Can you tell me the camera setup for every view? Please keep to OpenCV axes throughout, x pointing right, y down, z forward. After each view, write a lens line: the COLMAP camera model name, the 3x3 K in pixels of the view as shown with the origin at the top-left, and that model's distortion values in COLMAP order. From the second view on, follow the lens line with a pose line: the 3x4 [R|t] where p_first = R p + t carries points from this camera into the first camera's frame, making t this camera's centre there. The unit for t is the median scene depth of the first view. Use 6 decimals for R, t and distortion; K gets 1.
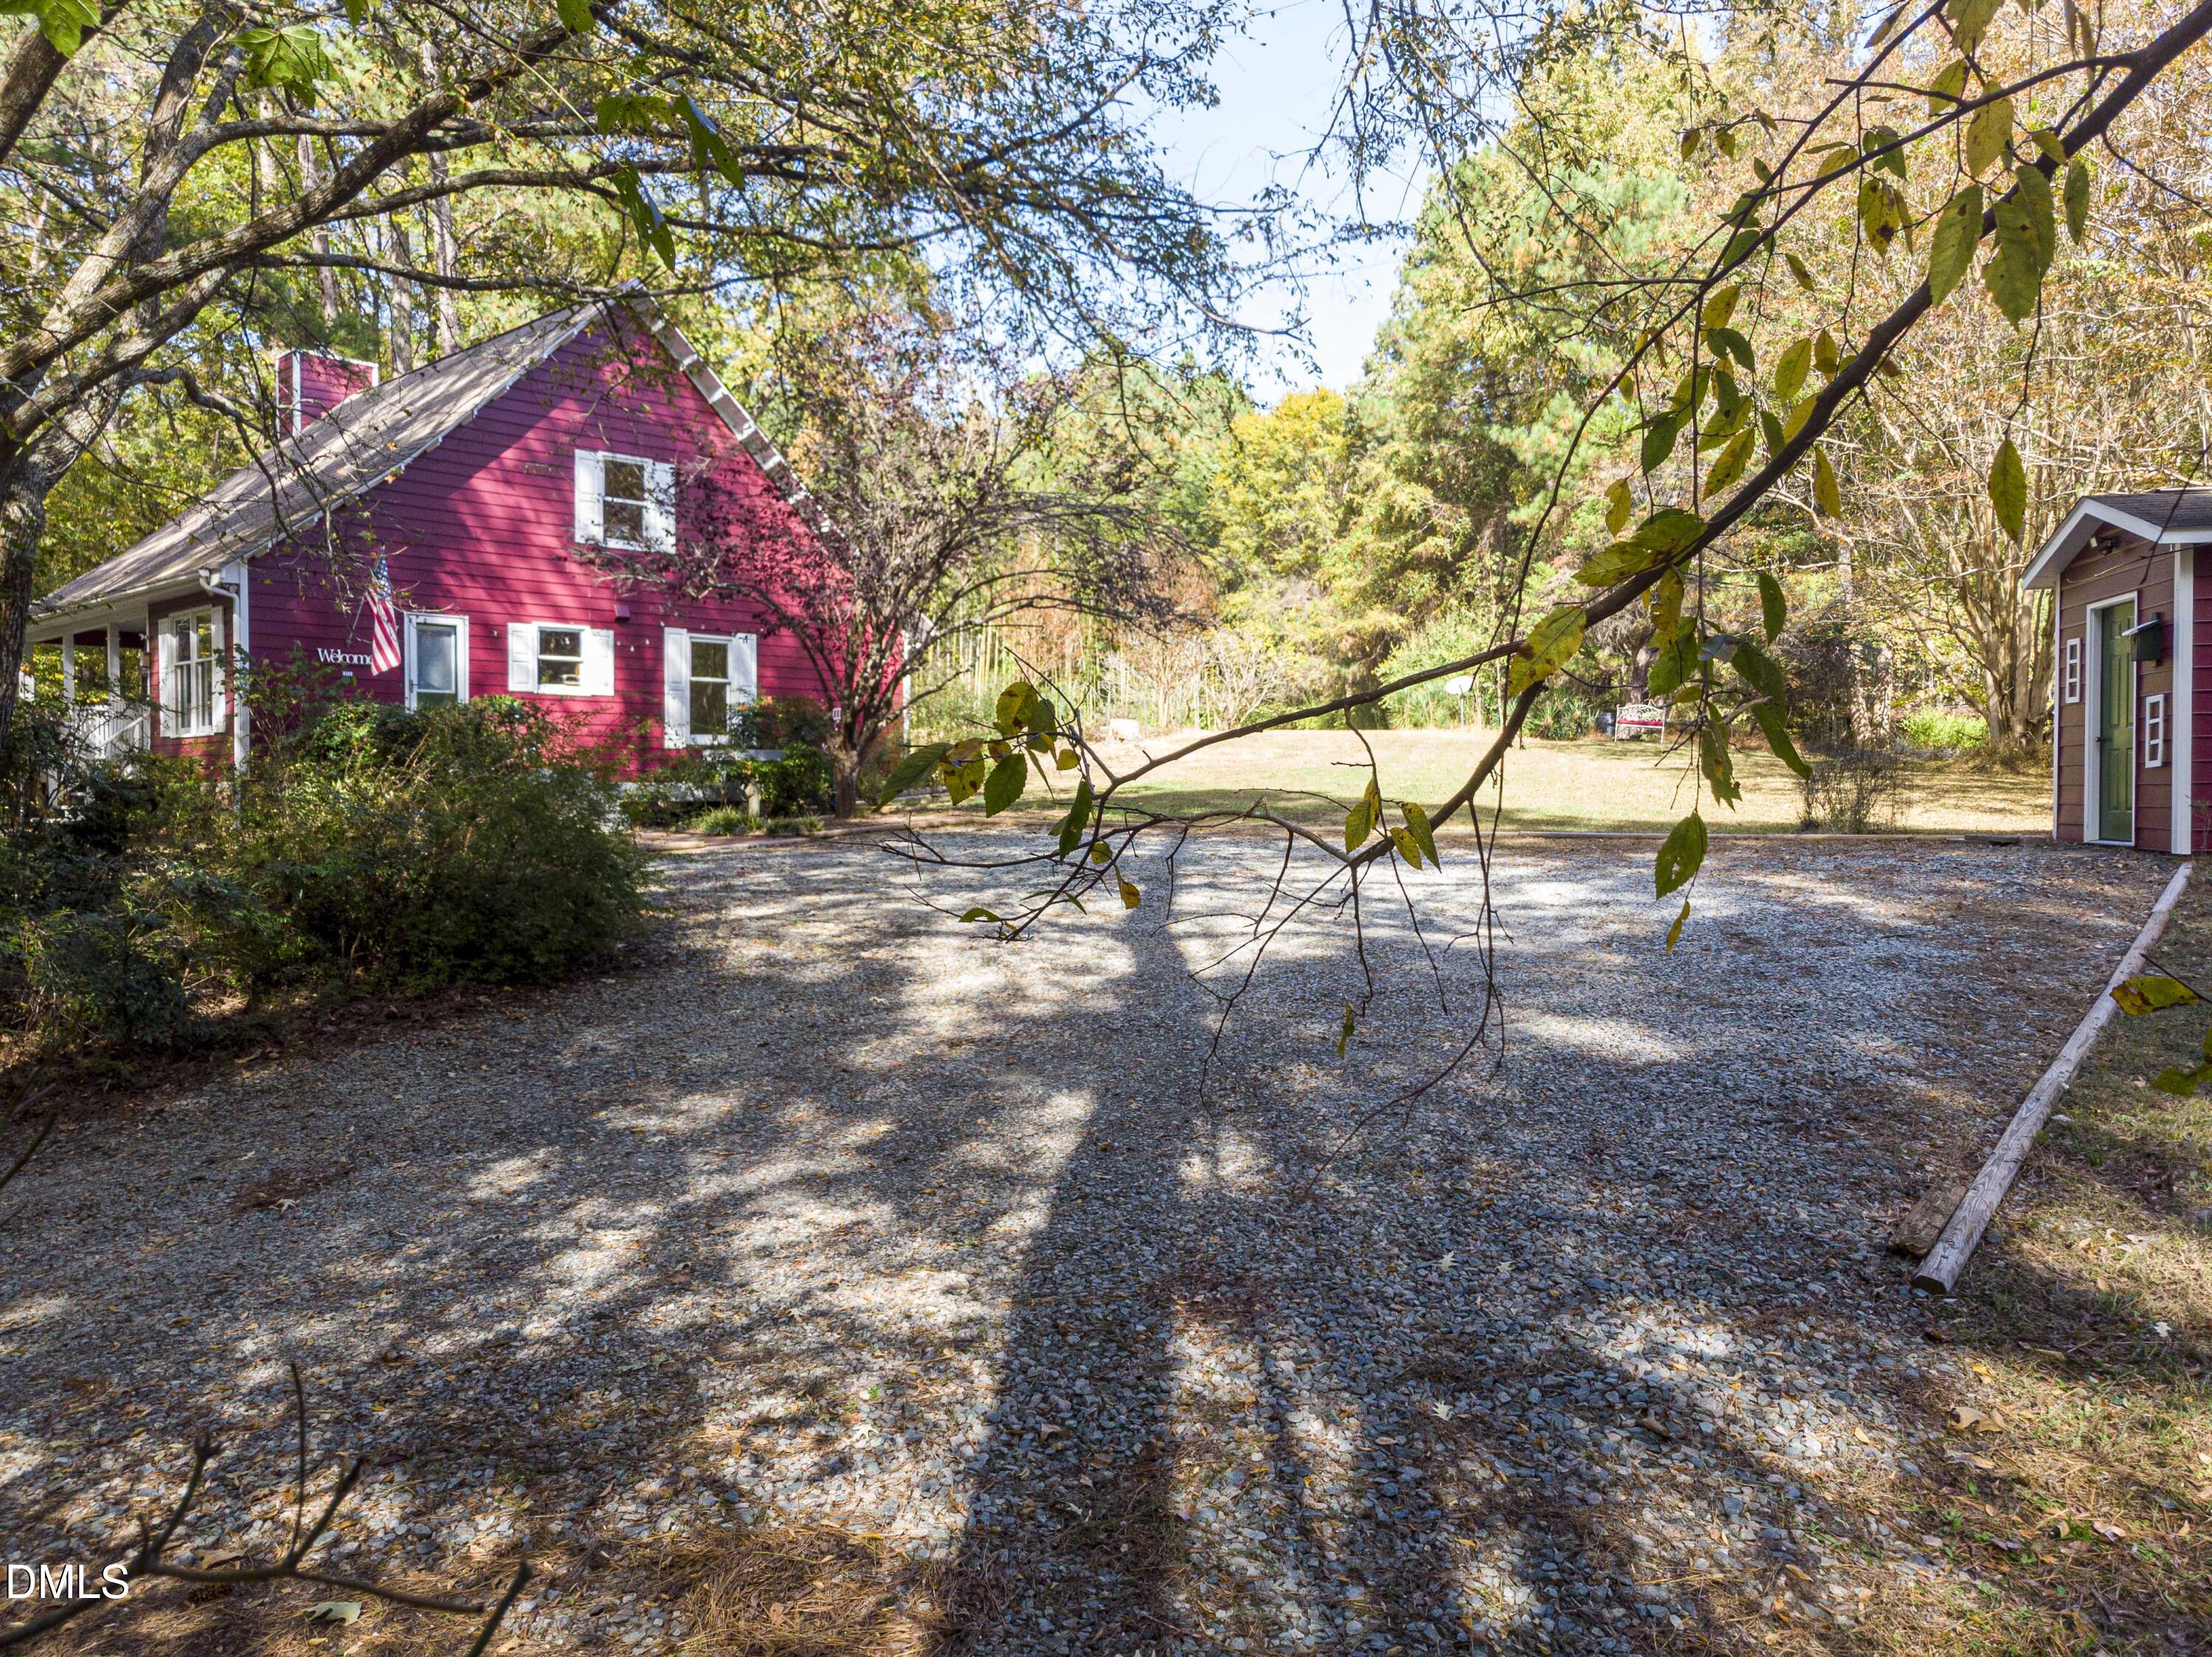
lens RADIAL K [[1566.5, 0, 1096.6], [0, 1566.5, 878.6], [0, 0, 1]] dist [0.047485, 0.002363]
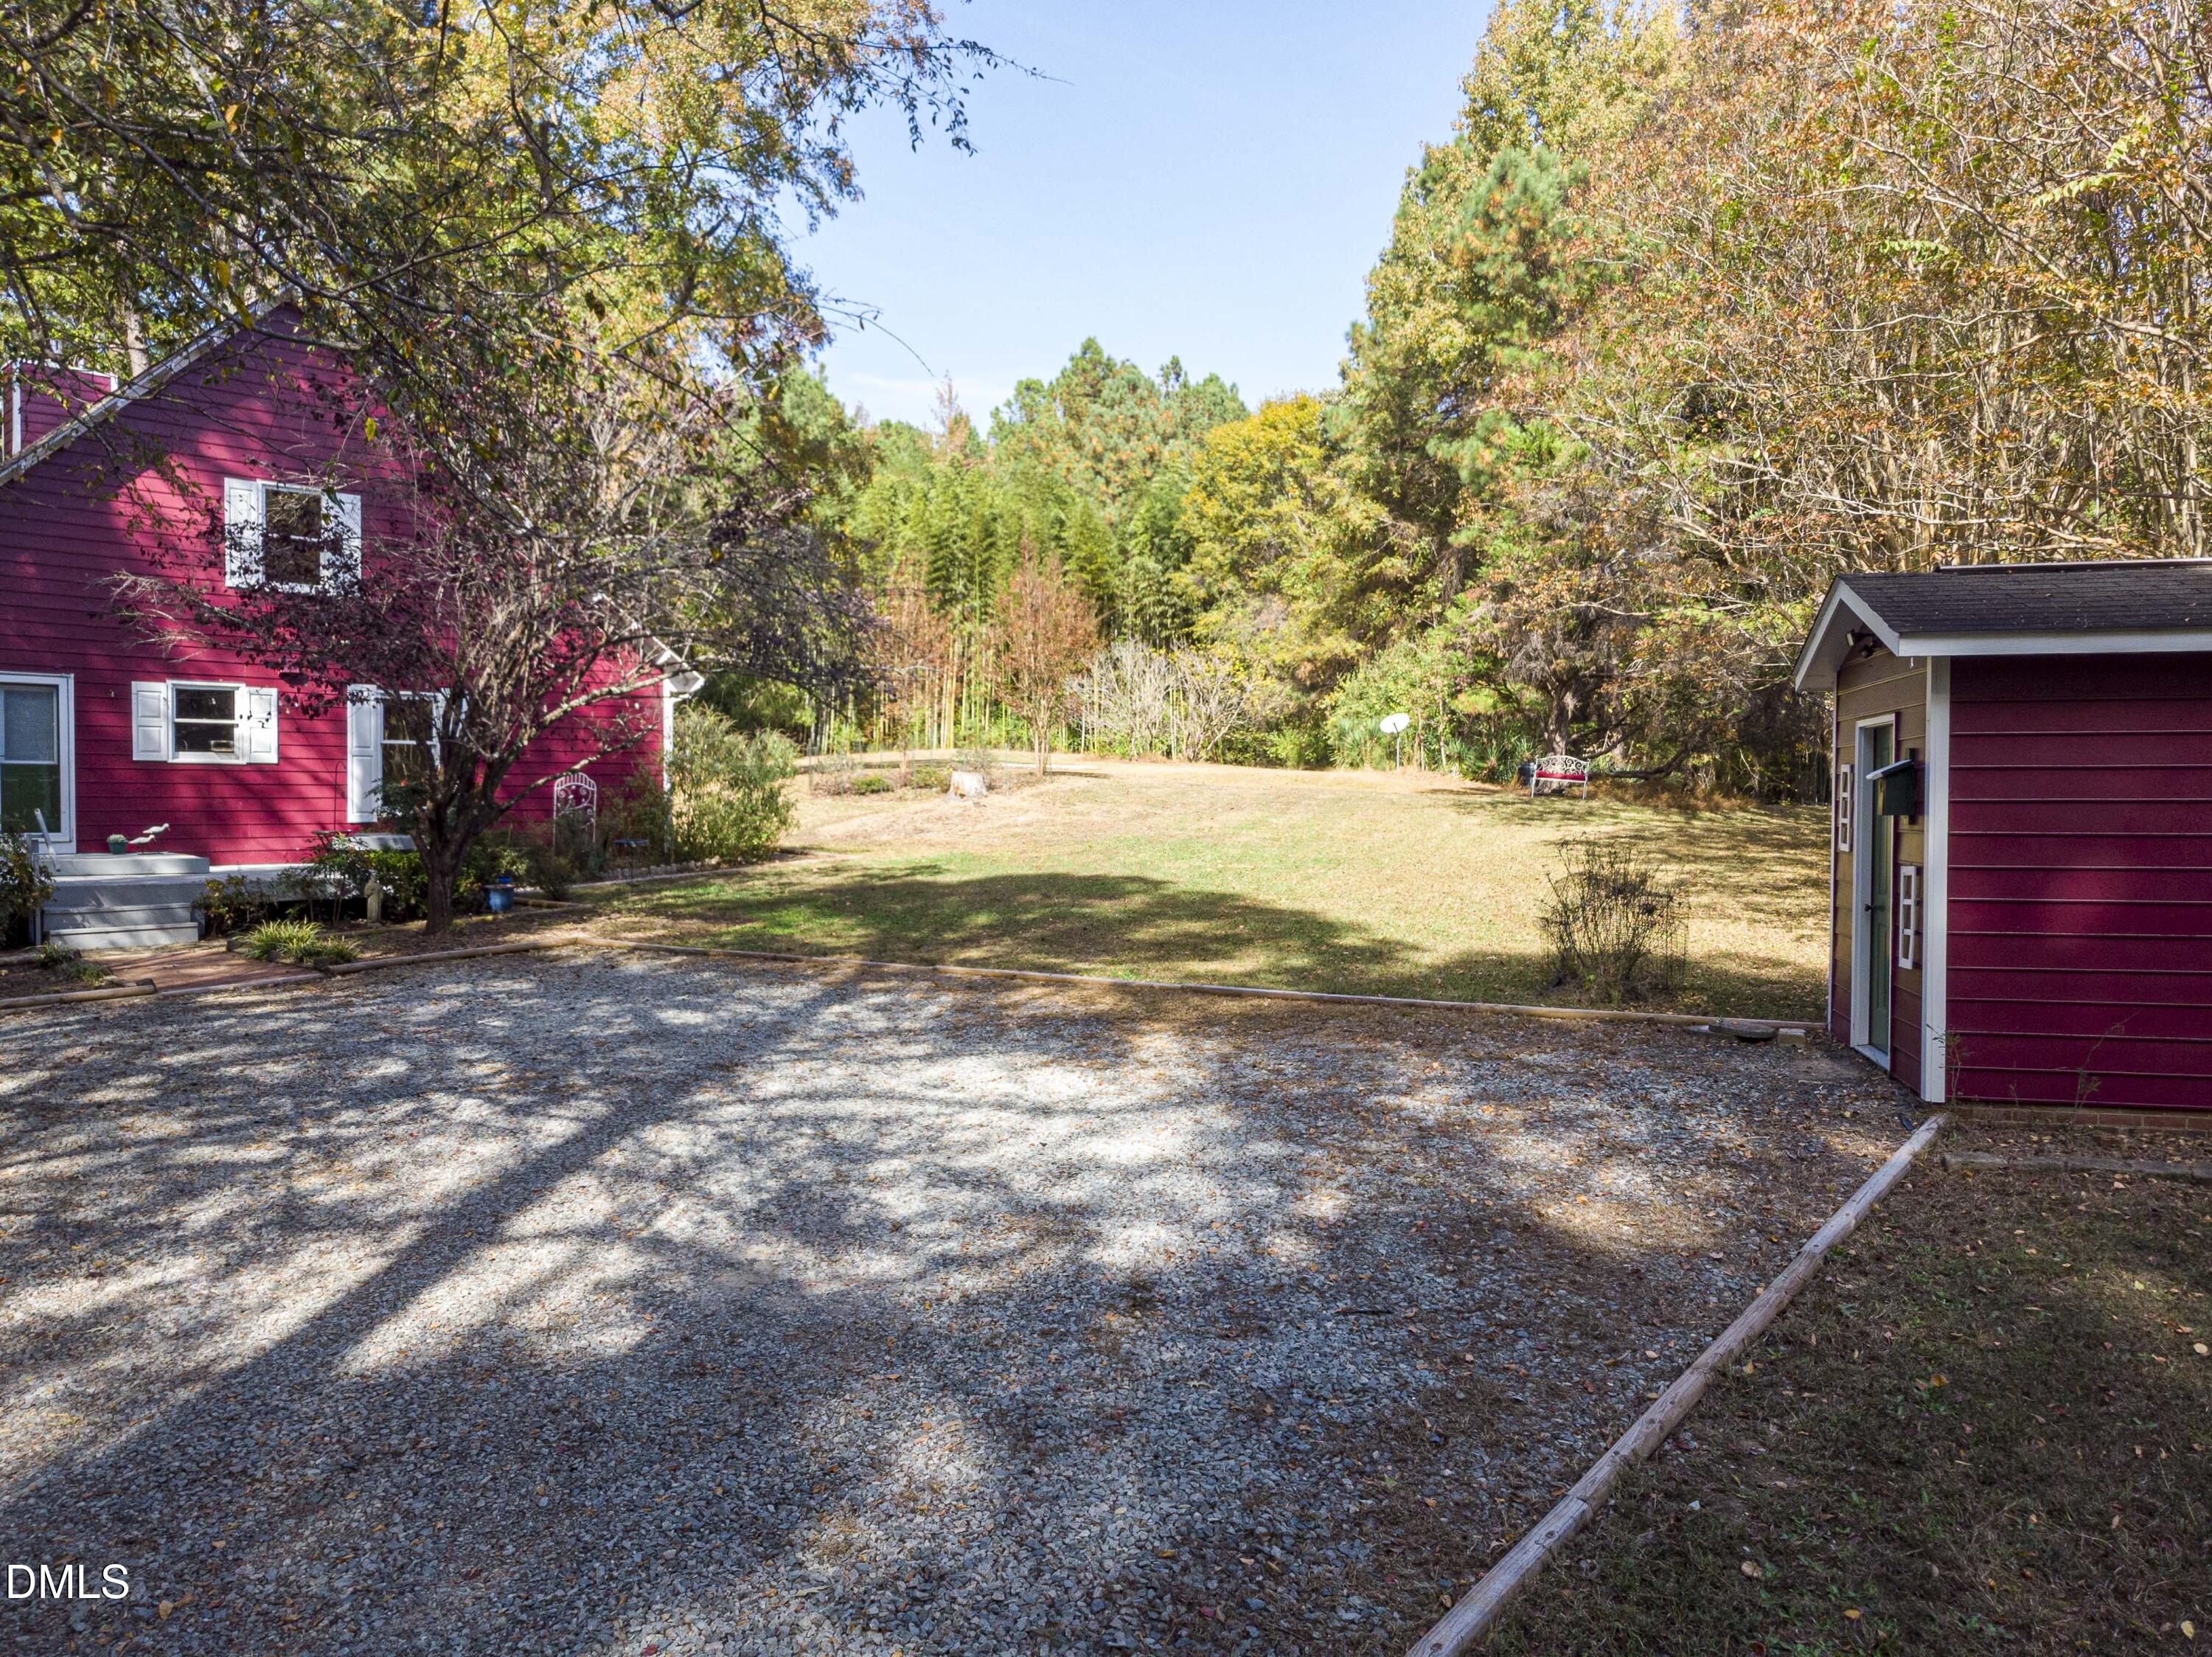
lens RADIAL K [[1566.5, 0, 1096.6], [0, 1566.5, 878.6], [0, 0, 1]] dist [0.047485, 0.002363]
pose [[0.999206, 0.007316, -0.039164, 0.077838], [-0.007403, 0.999970, -0.002067, -0.024484], [0.039147, 0.002355, 0.999231, 0.067285]]
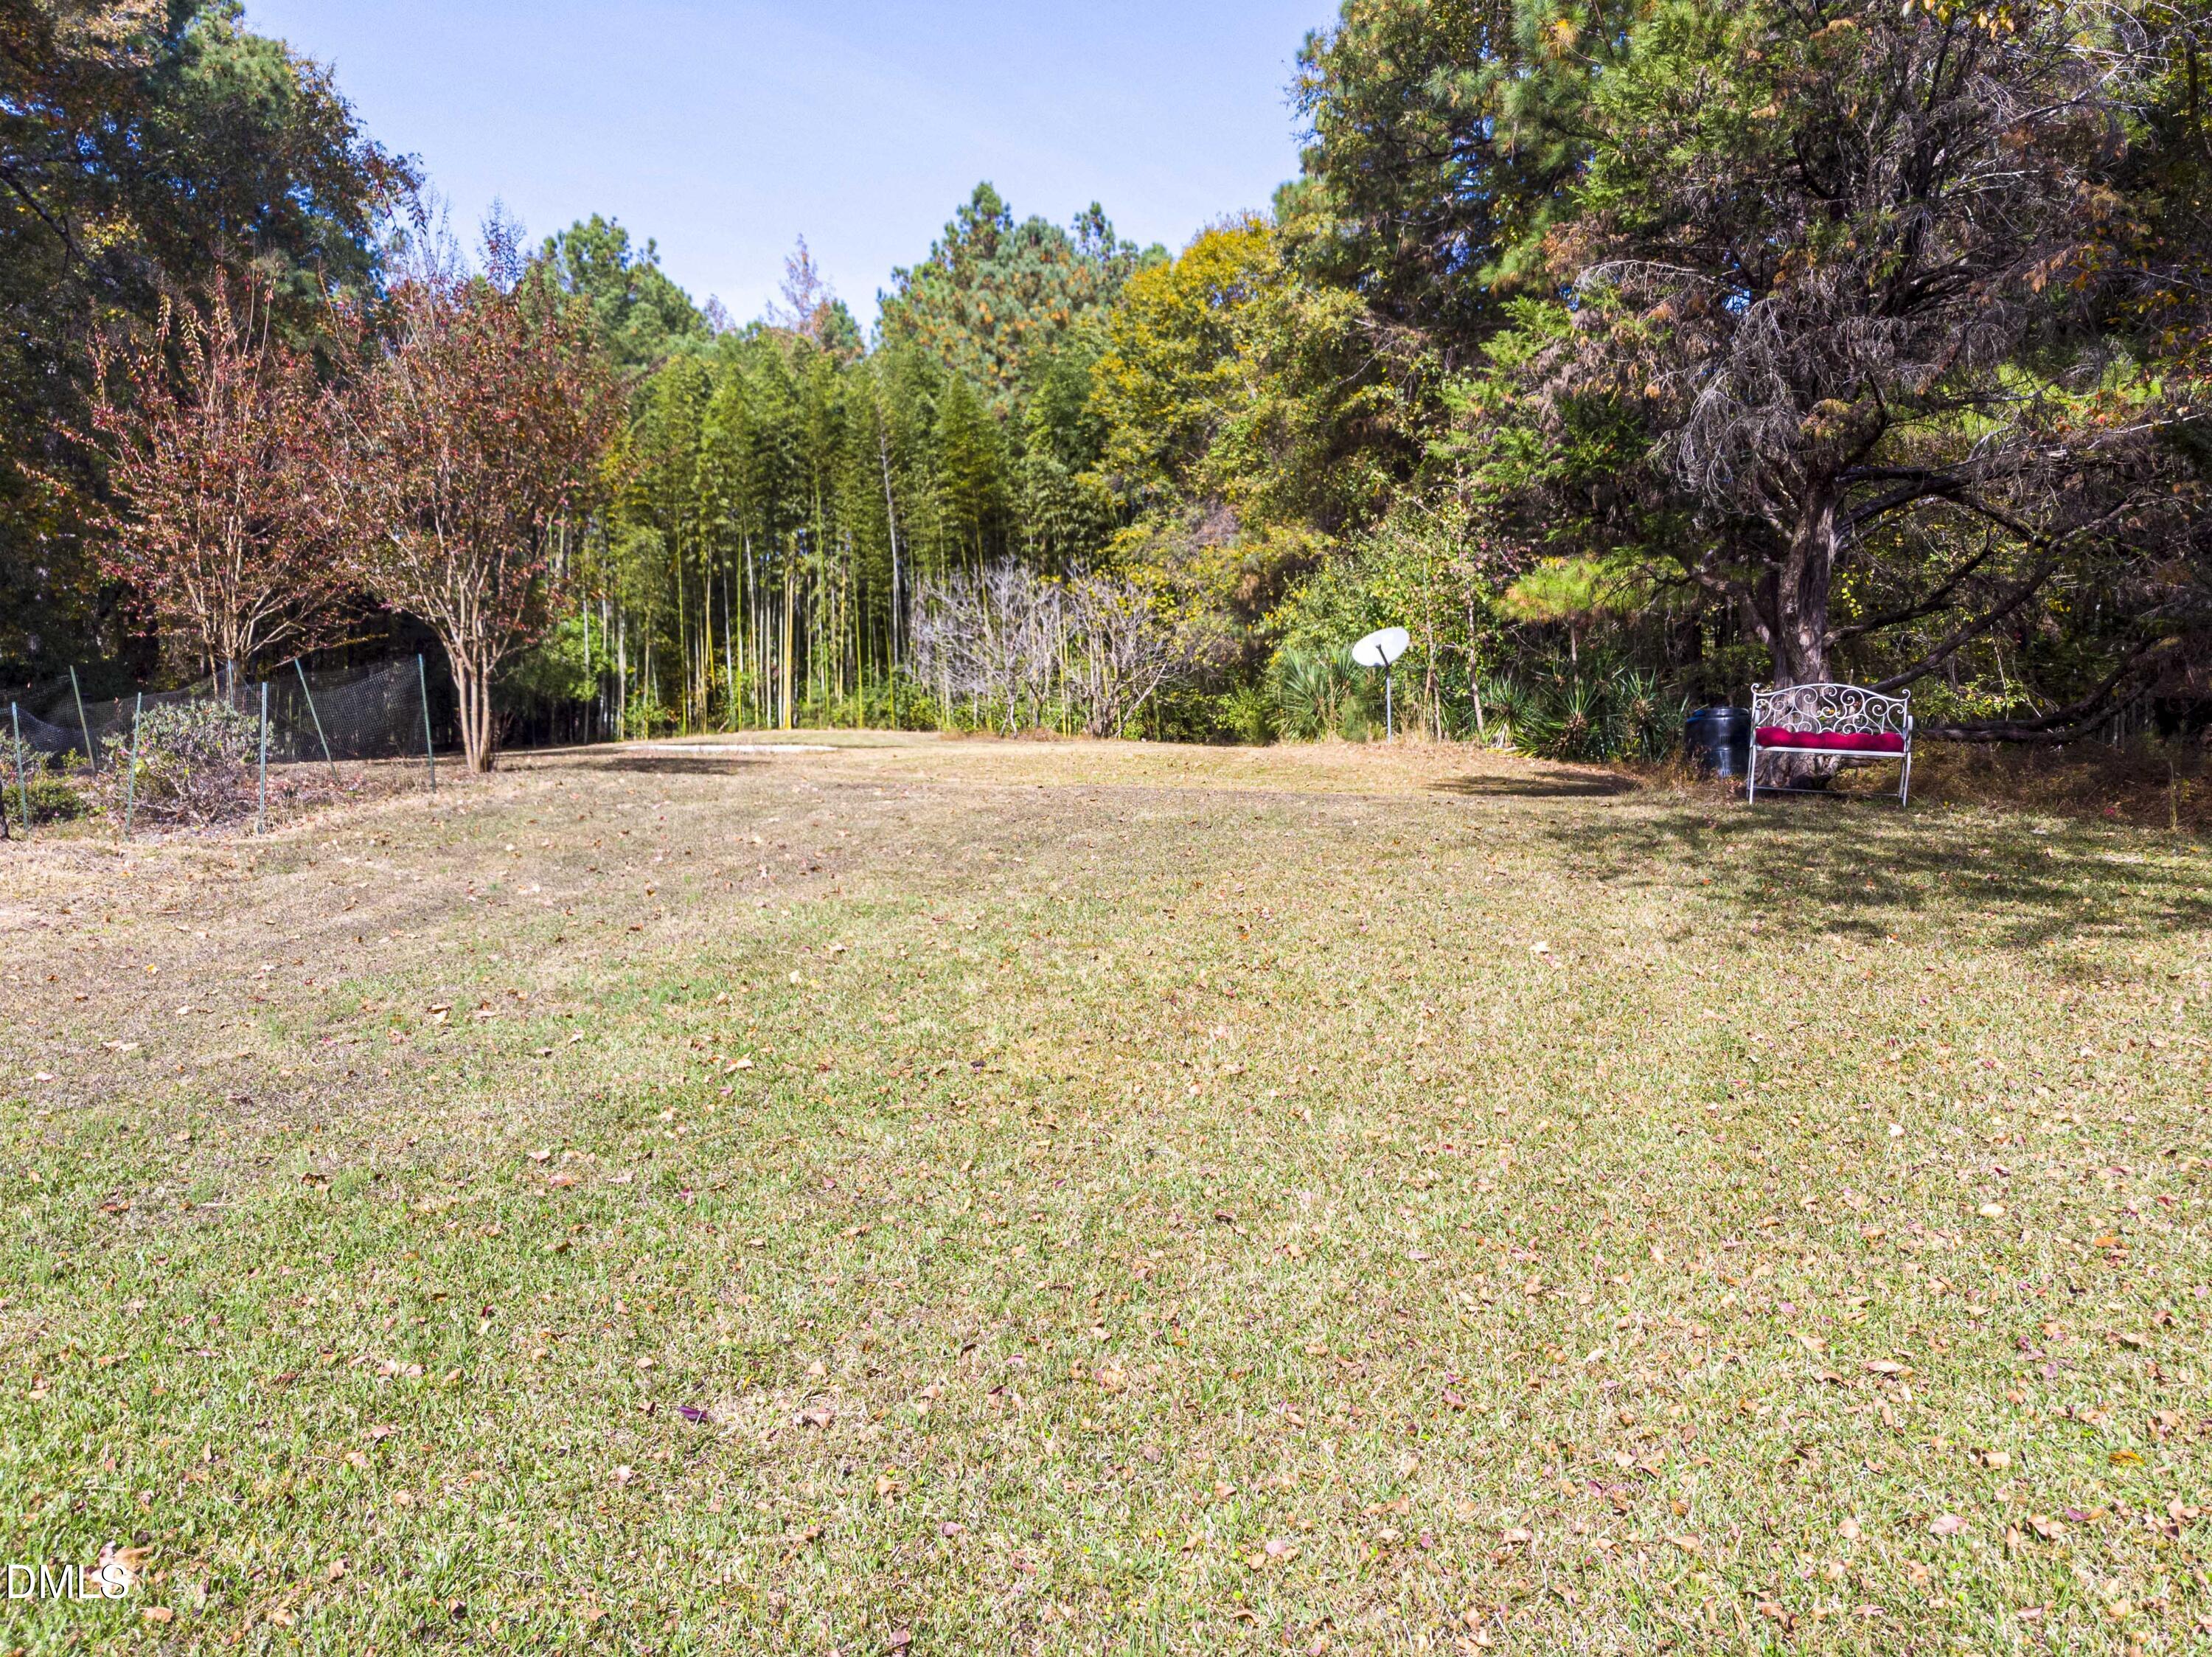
lens RADIAL K [[1549.4, 0, 1106.0], [0, 1549.4, 828.5], [0, 0, 1]] dist [0.030957, 0.002722]
pose [[0.998749, -0.014500, -0.047858, 0.142374], [0.013404, 0.999642, -0.023150, -0.050293], [0.048177, 0.022479, 0.998586, 0.452702]]
